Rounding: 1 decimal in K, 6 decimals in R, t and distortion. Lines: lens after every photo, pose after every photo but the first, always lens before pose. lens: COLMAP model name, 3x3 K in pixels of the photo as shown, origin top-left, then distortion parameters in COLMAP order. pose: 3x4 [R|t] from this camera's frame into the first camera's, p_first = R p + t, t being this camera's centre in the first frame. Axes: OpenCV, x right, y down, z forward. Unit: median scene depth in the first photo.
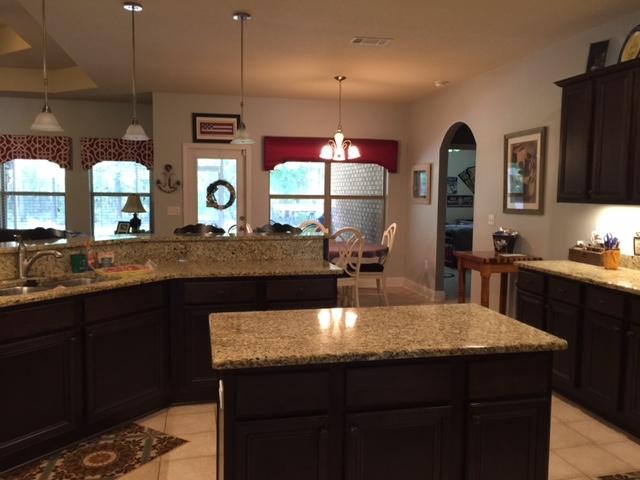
lens RADIAL K [[550.2, 0, 323.3], [0, 550.2, 234.6], [0, 0, 1]] dist [0.084496, -0.107360]
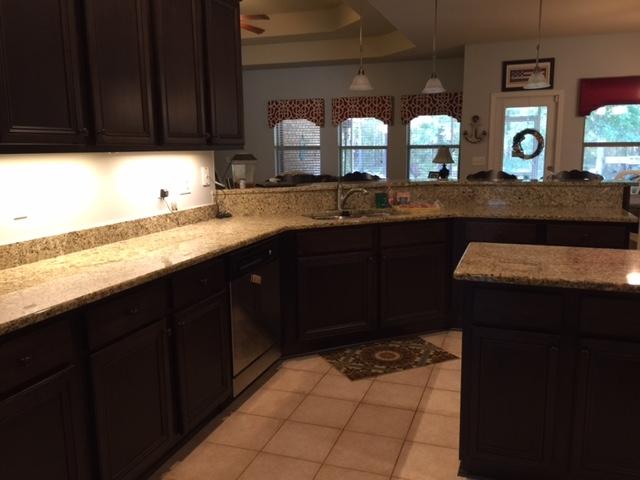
lens RADIAL K [[550.2, 0, 324.8], [0, 550.2, 236.0], [0, 0, 1]] dist [0.084496, -0.107360]
pose [[0.845203, 0.067945, -0.530109, 0.048862], [-0.023938, 0.995703, 0.089454, 0.012144], [0.533909, -0.062917, 0.843198, -0.039671]]
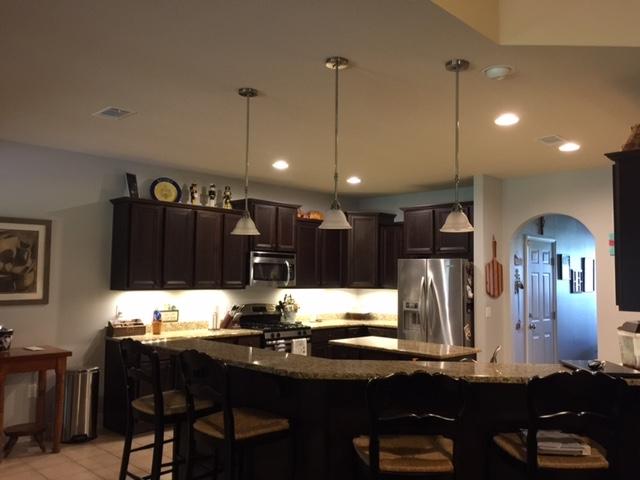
lens RADIAL K [[550.2, 0, 323.7], [0, 550.2, 238.1], [0, 0, 1]] dist [0.084496, -0.107360]
pose [[-0.536440, 0.045394, 0.842717, -0.549222], [0.053567, 0.998370, -0.019680, -0.078300], [-0.842237, 0.034585, -0.537998, 0.800005]]
